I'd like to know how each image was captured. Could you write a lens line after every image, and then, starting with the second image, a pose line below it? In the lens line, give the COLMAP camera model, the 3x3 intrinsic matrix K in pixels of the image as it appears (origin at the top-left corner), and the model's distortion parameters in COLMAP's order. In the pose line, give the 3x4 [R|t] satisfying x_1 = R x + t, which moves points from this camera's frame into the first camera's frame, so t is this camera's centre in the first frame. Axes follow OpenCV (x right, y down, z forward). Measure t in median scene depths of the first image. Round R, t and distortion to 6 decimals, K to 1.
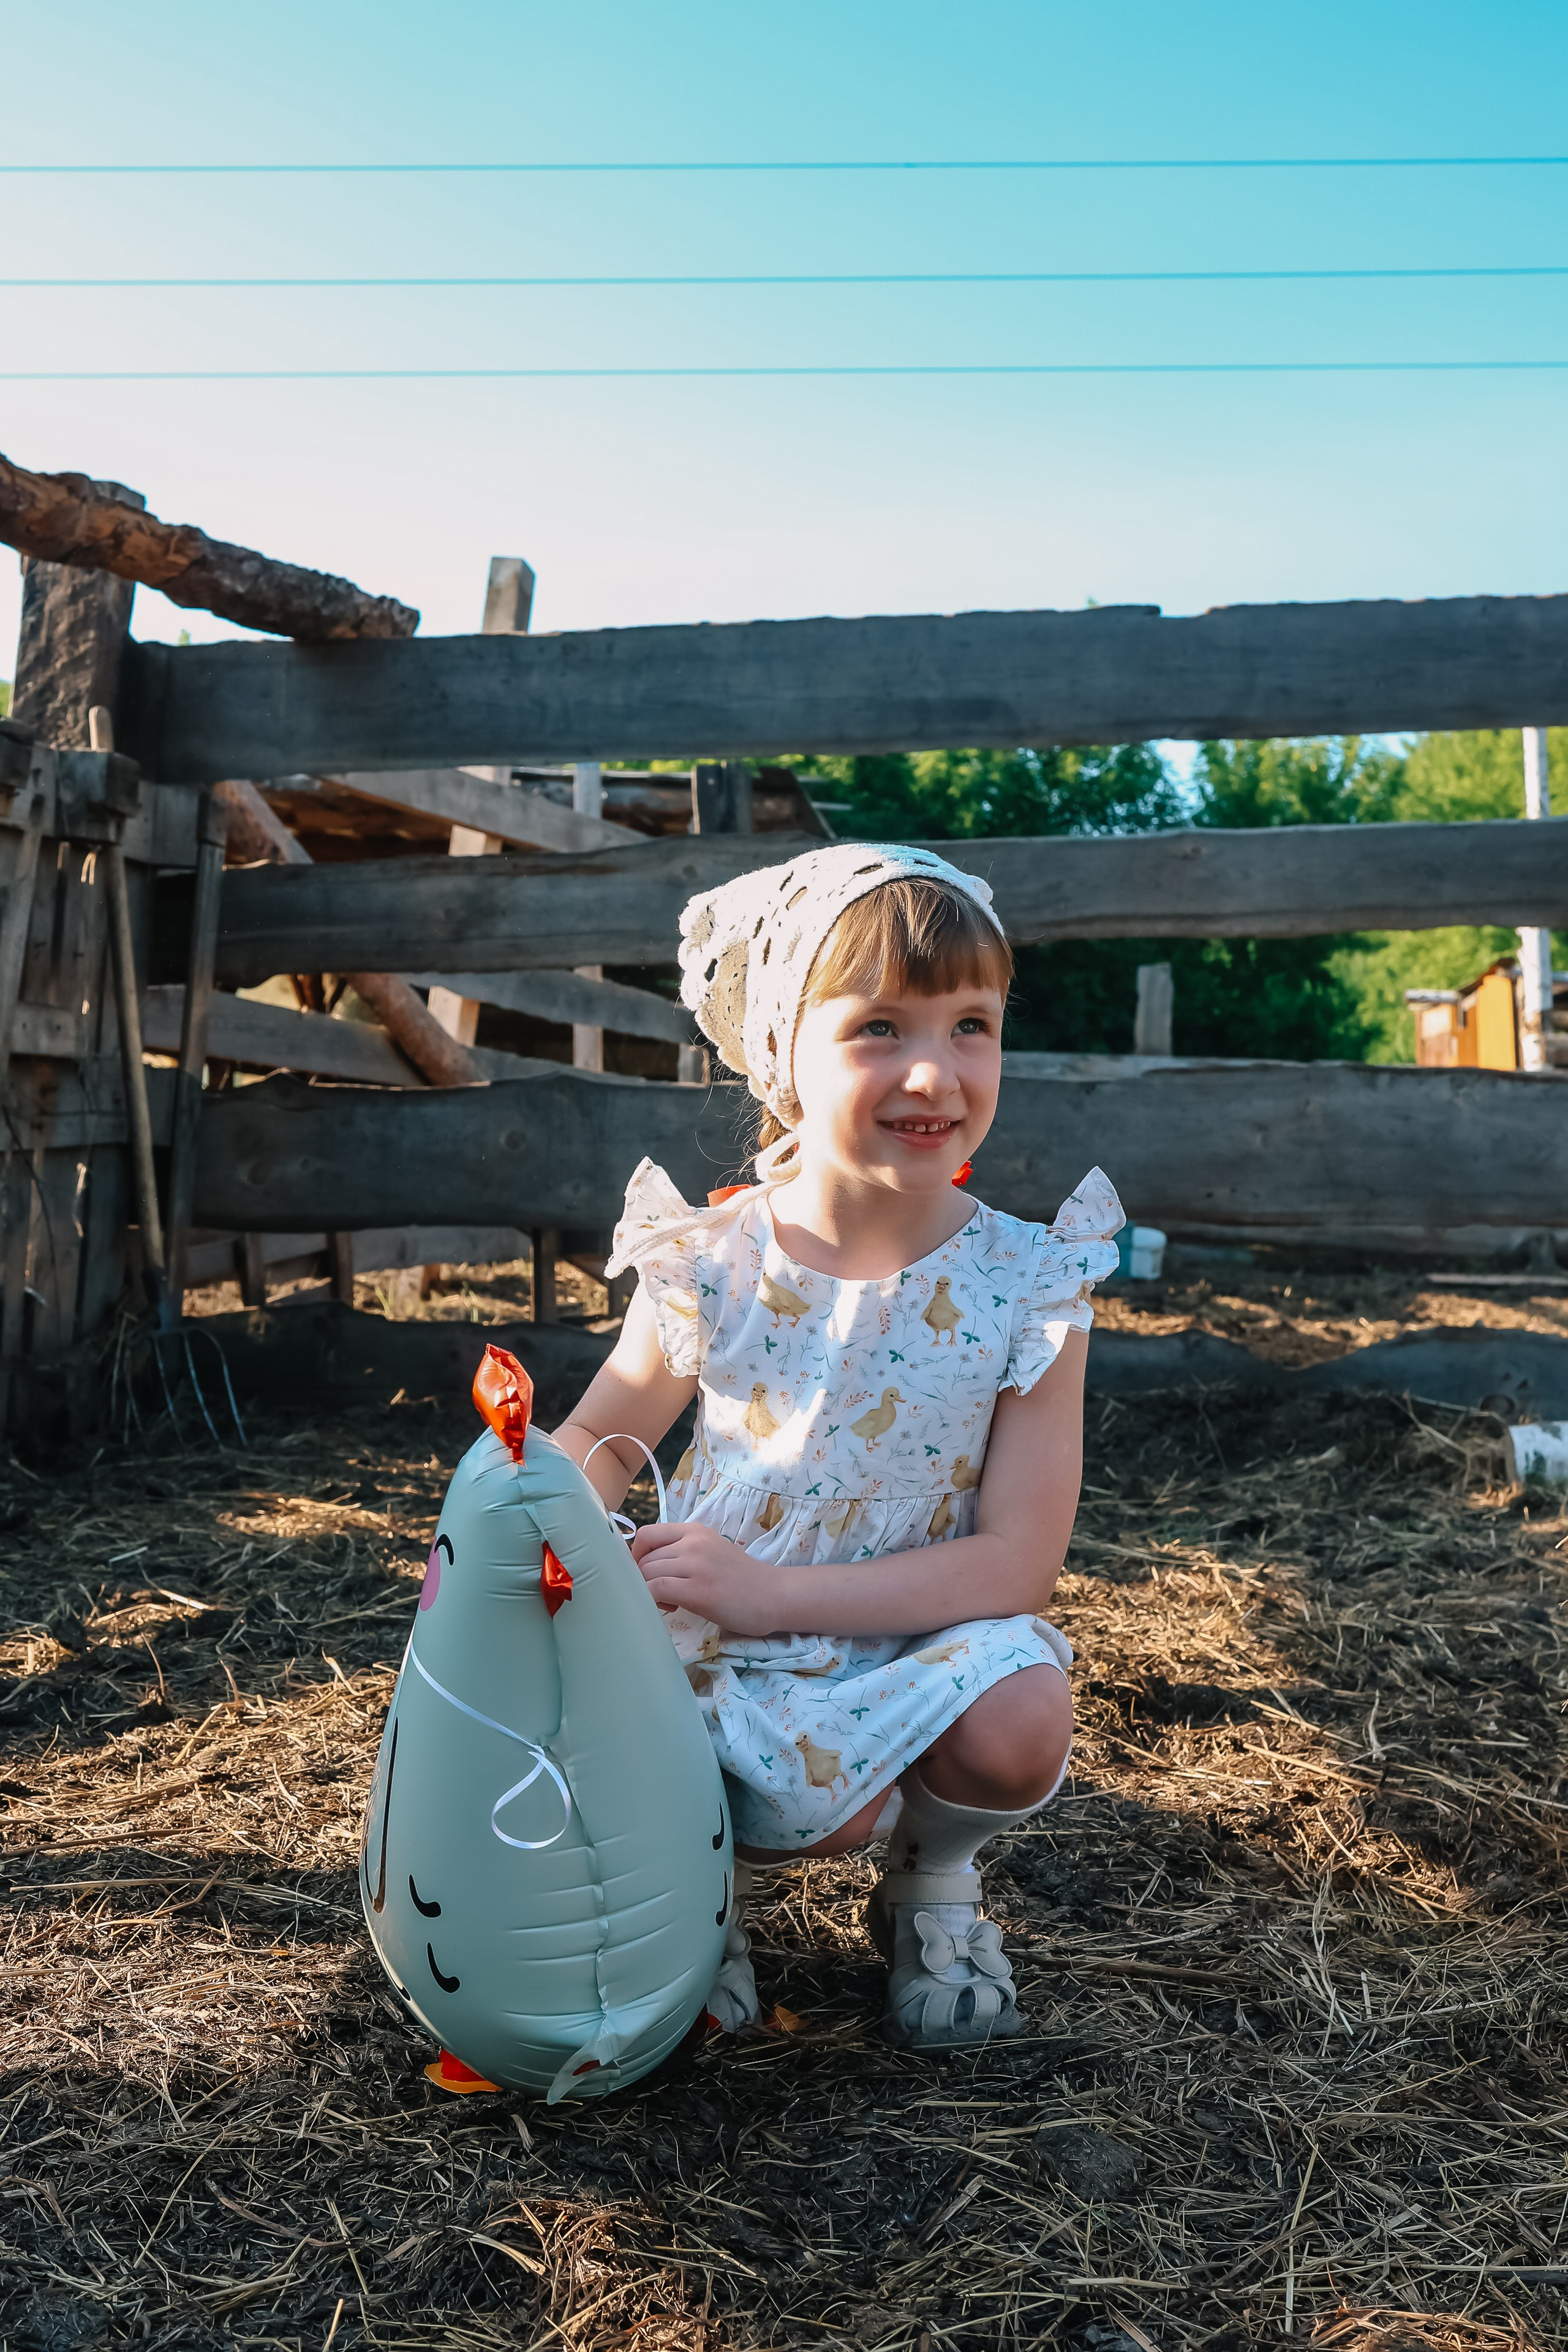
lens RADIAL K [[2512.8, 0, 756.1], [0, 2512.8, 1062.0], [0, 0, 1]] dist [-0.060323, -0.011837]
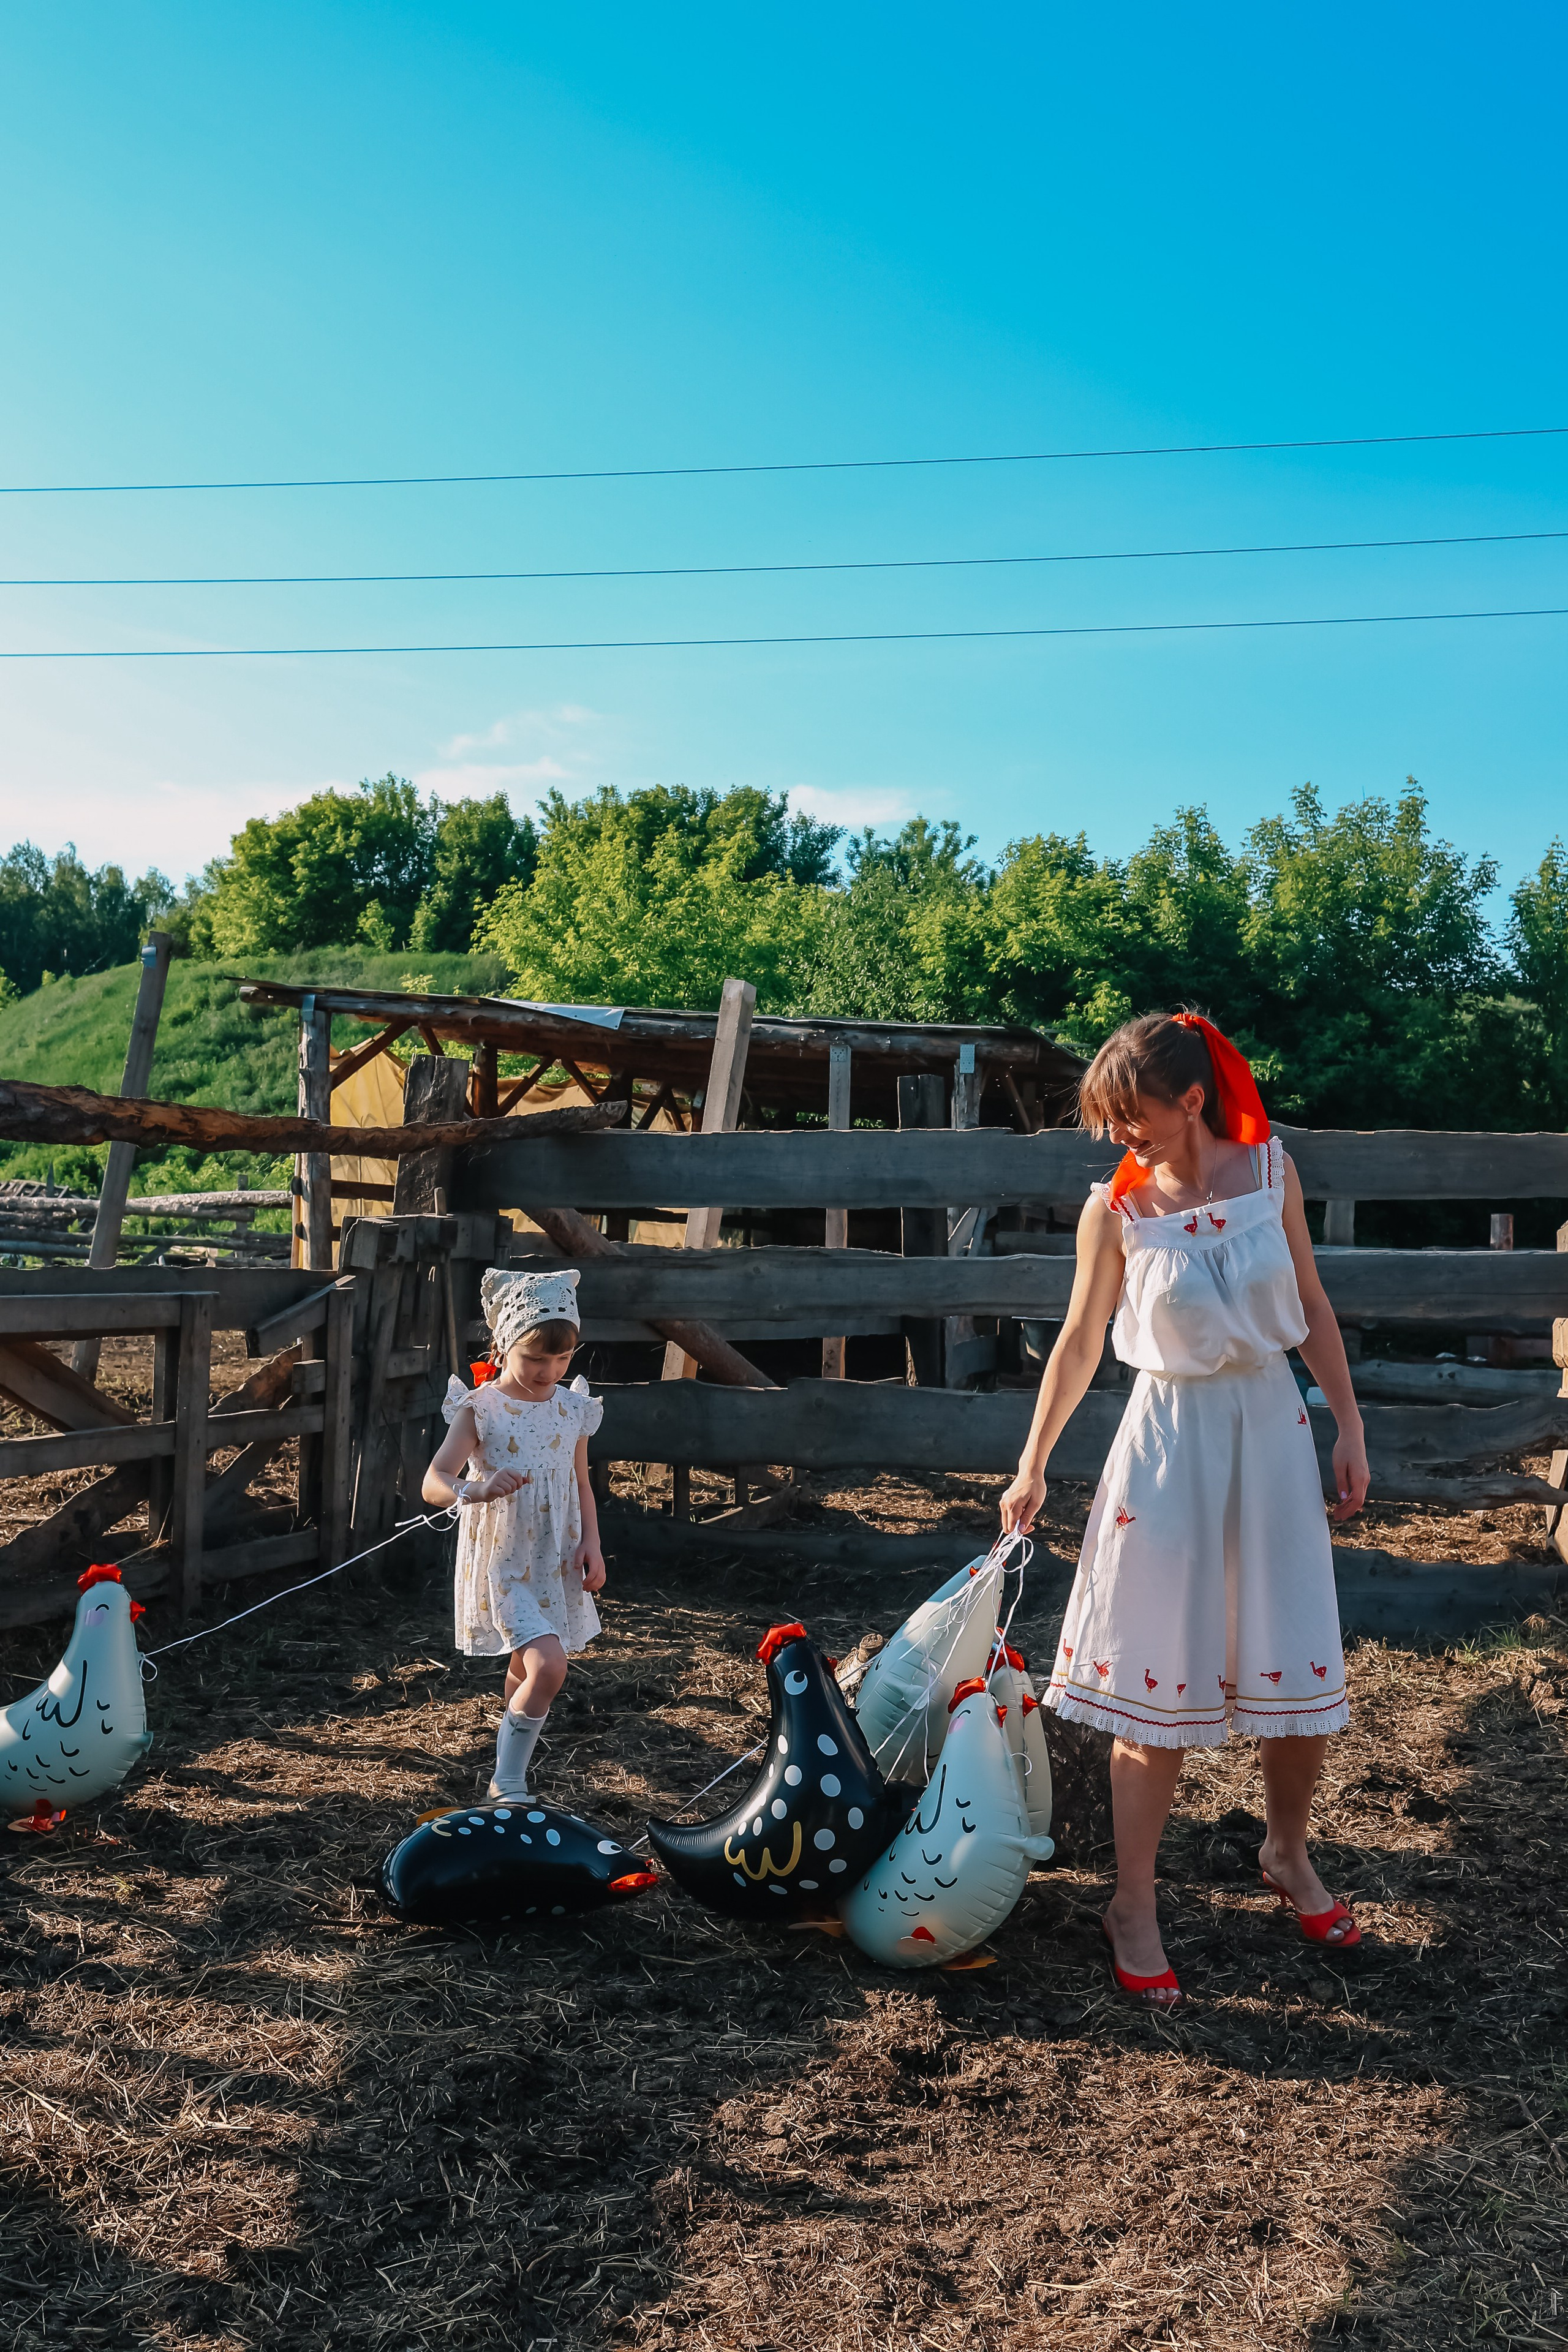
lens RADIAL K [[2512.8, 0, 756.1], [0, 2512.8, 1062.0], [0, 0, 1]] dist [-0.060323, -0.011837]
pose [[0.983197, 0.008933, -0.182329, 0.323282], [-0.013092, 0.999680, -0.021623, -0.199608], [0.182078, 0.023647, 0.983000, -0.839871]]
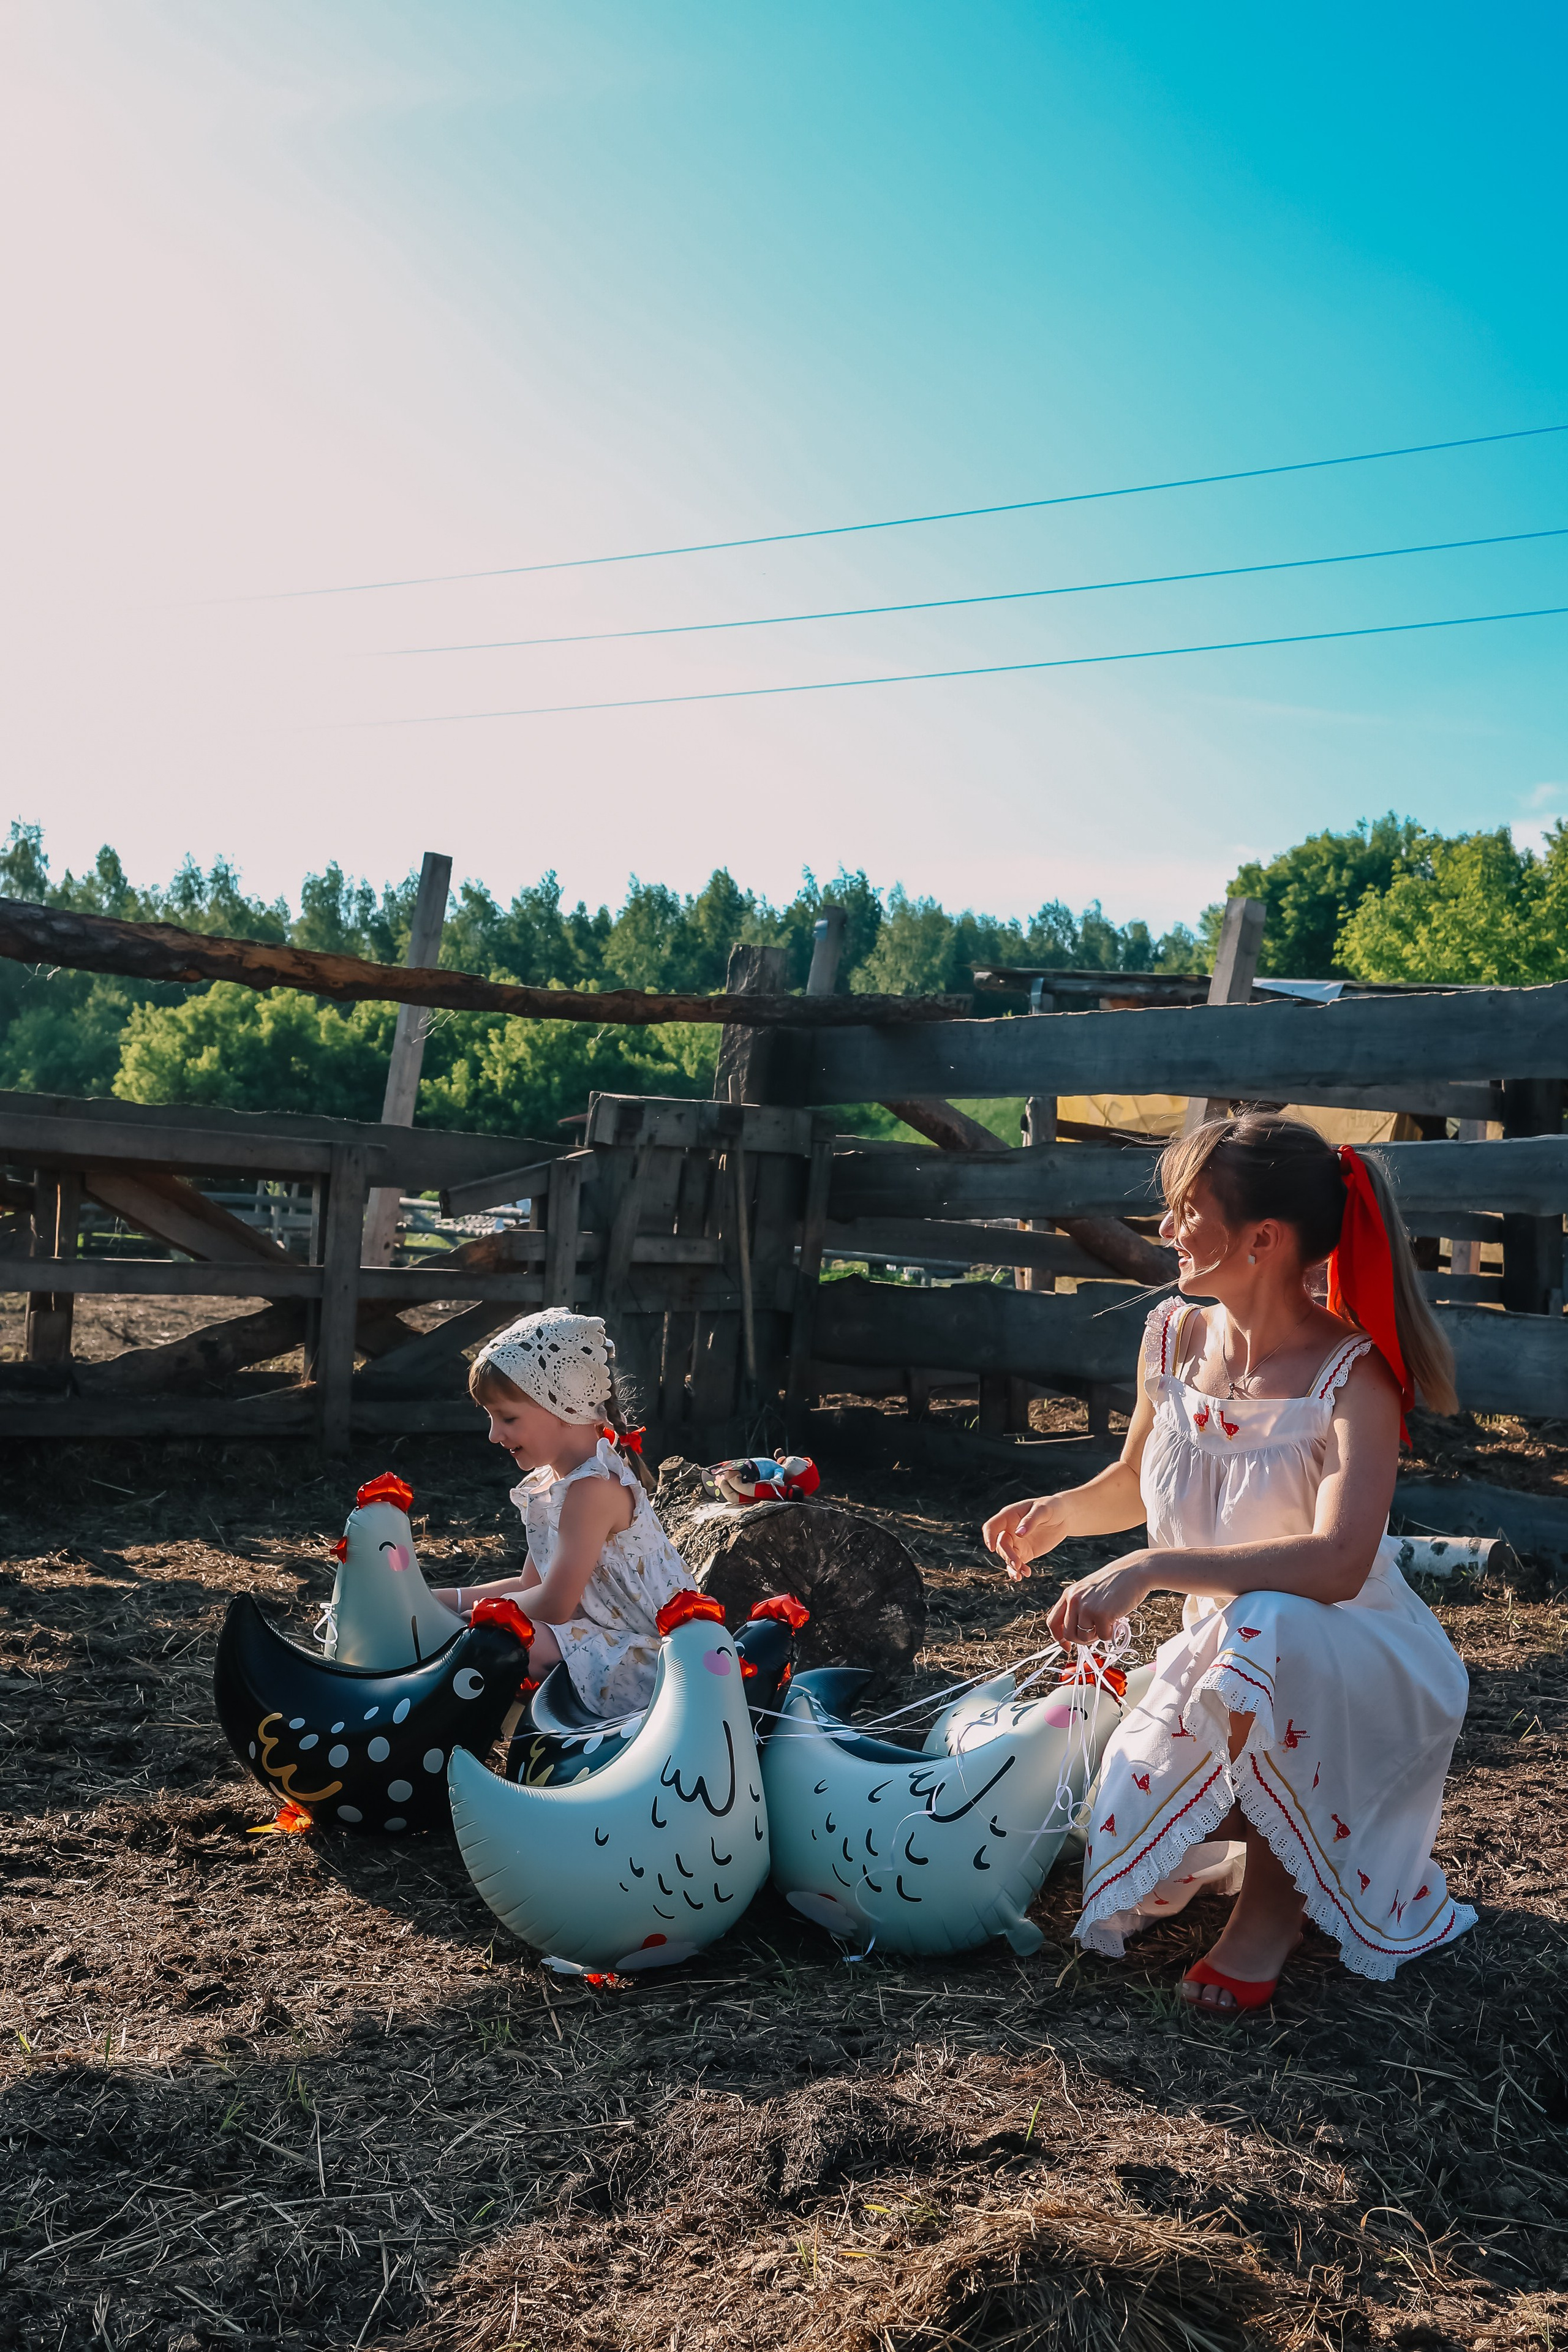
lens RADIAL K [[2512.8, 0, 756.1], [0, 2512.8, 1062.0], [0, 0, 1]] dist [-0.060323, -0.011837]
pose [[0.808189, -0.007665, -0.588873, 0.855258], [-0.022982, 0.998743, -0.044540, -0.068910], [0.588474, 0.049531, 0.806997, -0.501419]]
